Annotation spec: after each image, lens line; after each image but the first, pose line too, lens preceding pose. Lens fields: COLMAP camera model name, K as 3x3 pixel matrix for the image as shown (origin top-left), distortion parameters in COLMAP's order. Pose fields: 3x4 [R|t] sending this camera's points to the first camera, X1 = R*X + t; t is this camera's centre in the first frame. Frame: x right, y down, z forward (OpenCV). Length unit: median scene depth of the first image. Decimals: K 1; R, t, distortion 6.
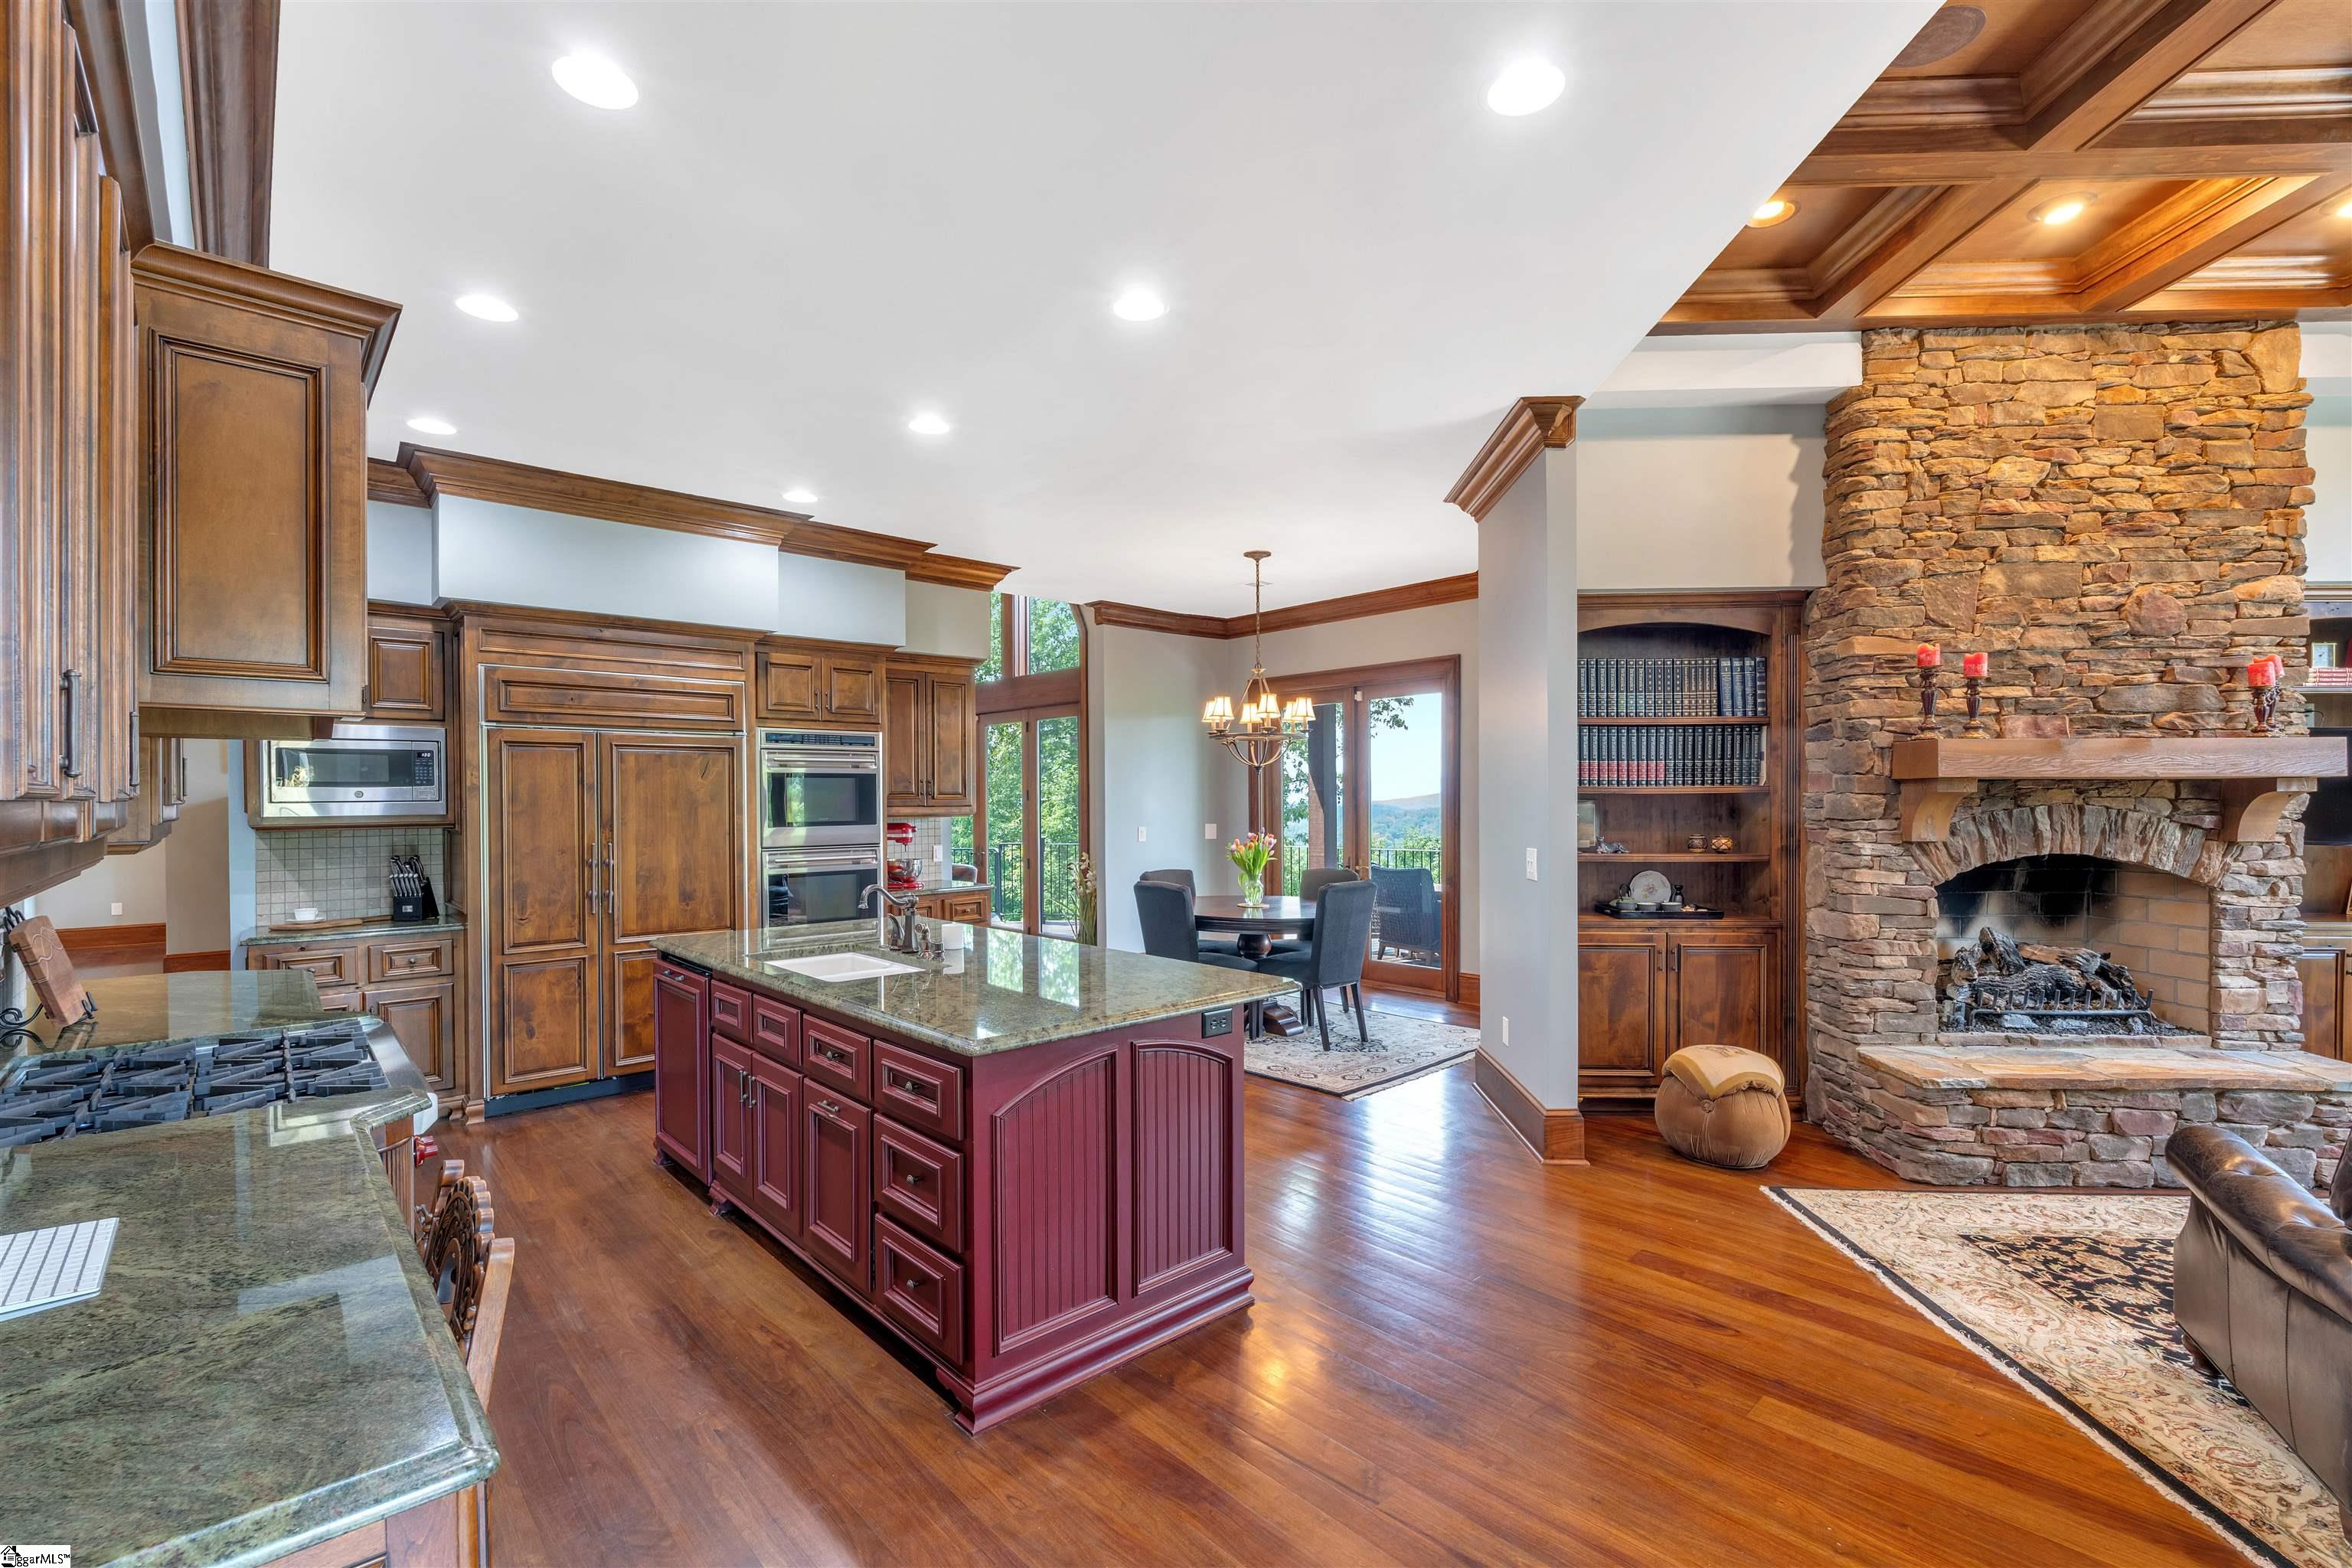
lens RADIAL K [[1024.8, 0, 1176.2], [0, 1024.8, 794.6], [0, 0, 1]] dist [-0.006095, 0.000407]
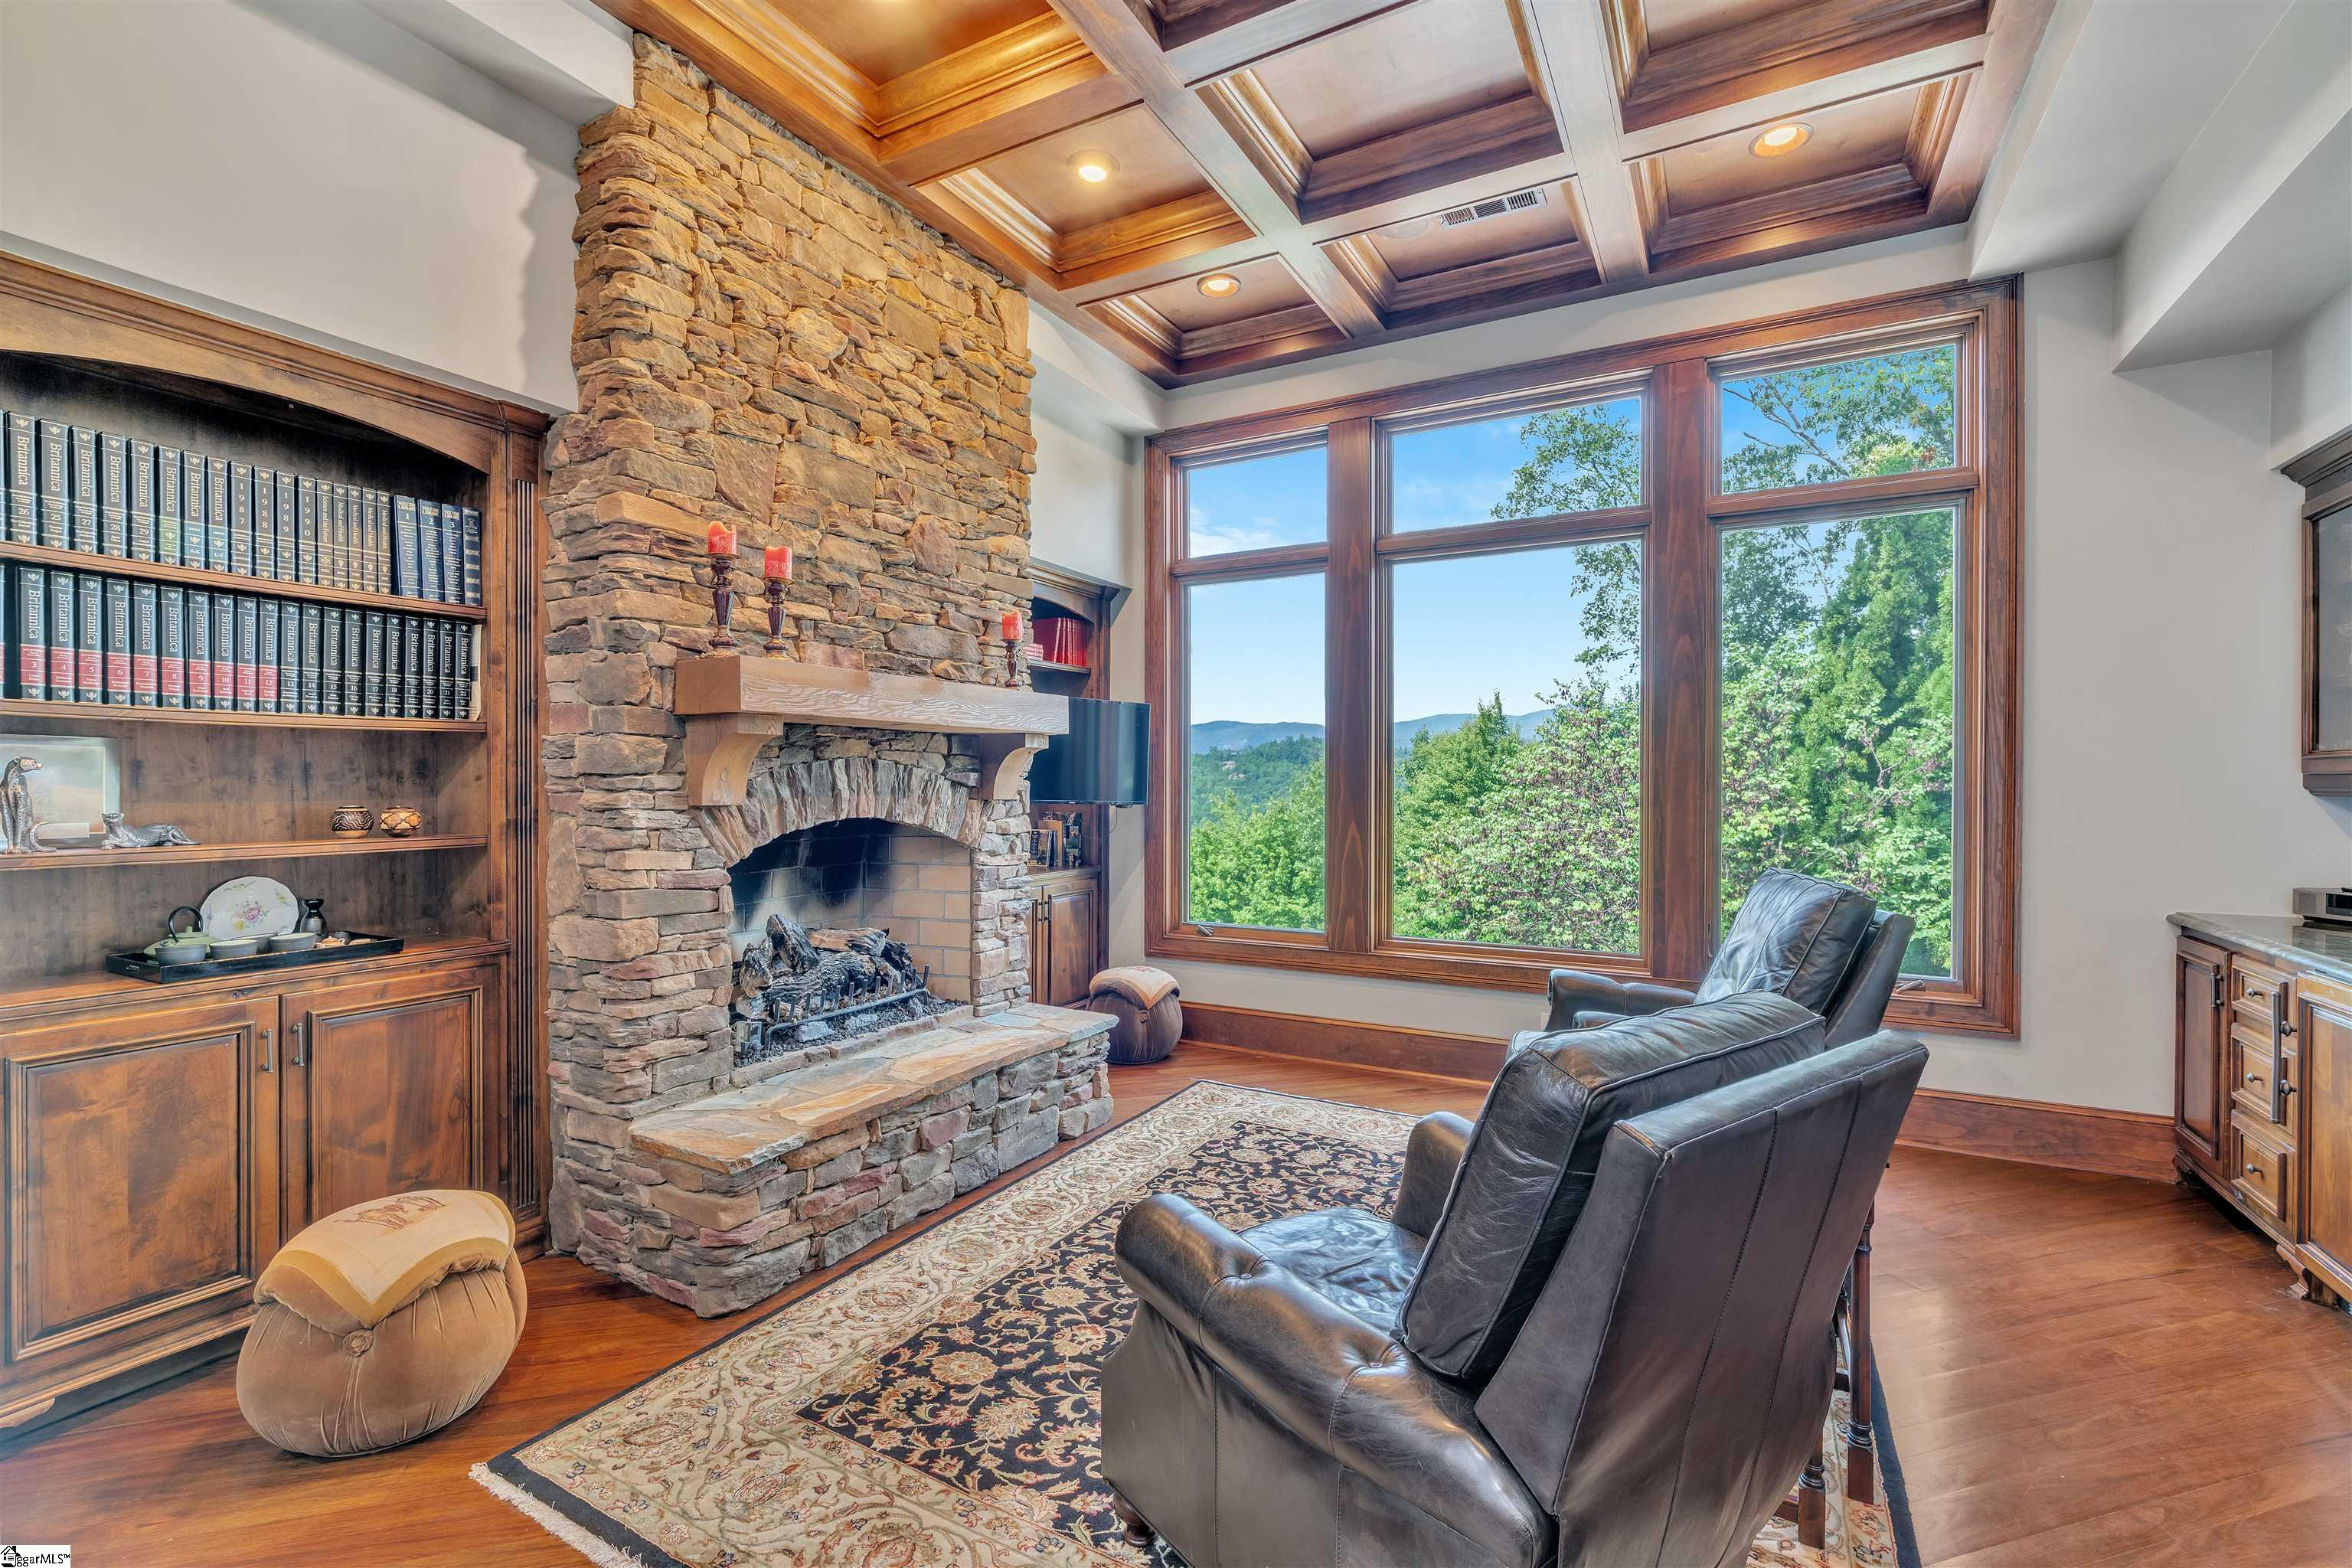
lens RADIAL K [[1024.8, 0, 1176.2], [0, 1024.8, 794.6], [0, 0, 1]] dist [-0.006095, 0.000407]
pose [[0.441053, -0.008170, 0.897444, 0.237799], [-0.003577, 0.999935, 0.010861, 0.029220], [-0.897474, -0.008000, 0.440995, 0.401871]]
